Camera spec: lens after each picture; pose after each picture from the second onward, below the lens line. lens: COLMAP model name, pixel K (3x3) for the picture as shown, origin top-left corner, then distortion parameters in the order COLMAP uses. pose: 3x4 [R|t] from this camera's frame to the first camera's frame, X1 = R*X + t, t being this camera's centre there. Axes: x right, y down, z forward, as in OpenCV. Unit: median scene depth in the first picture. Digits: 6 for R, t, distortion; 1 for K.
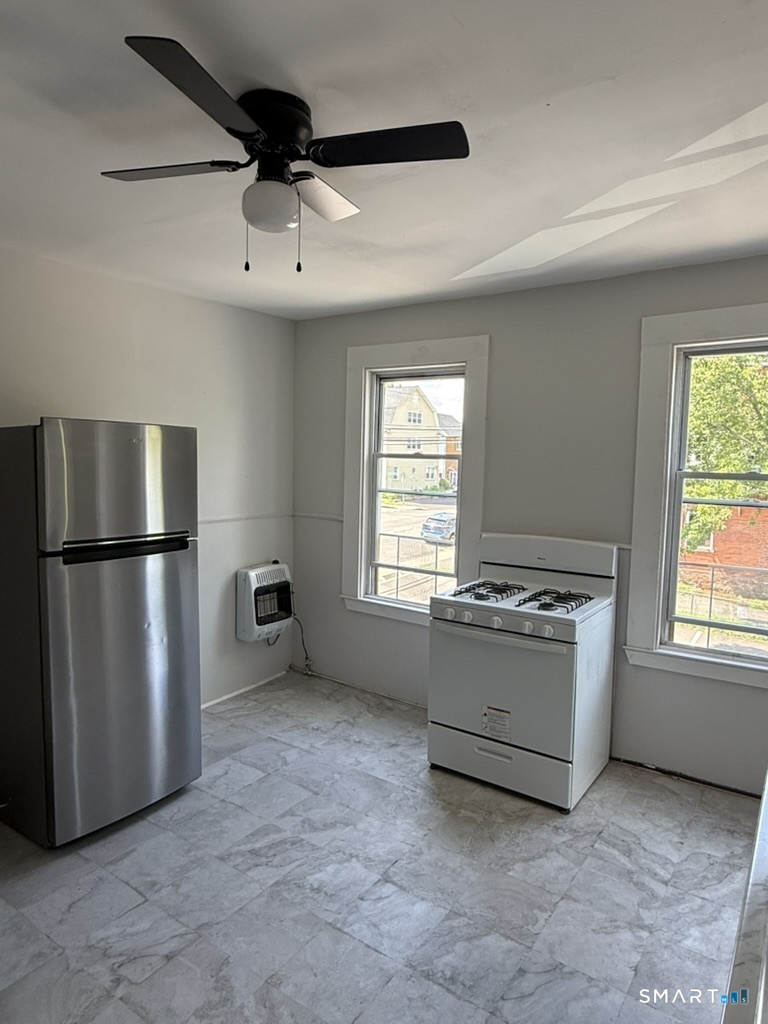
lens RADIAL K [[630.5, 0, 382.6], [0, 630.5, 512.6], [0, 0, 1]] dist [-0.003719, 0.004945]
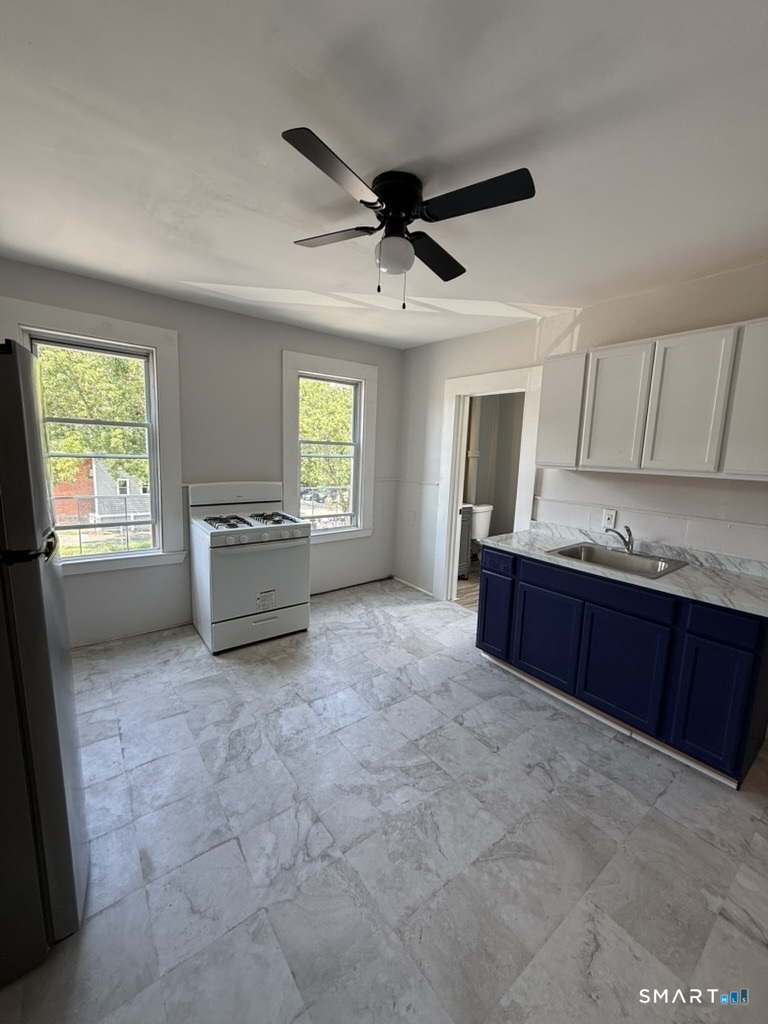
lens RADIAL K [[407.2, 0, 382.5], [0, 407.2, 510.2], [0, 0, 1]] dist [0.000119, 0.000347]
pose [[0.303183, -0.150295, 0.941005, -0.761668], [0.051266, 0.988627, 0.141383, -0.020512], [-0.951552, 0.005377, 0.307440, 0.478012]]
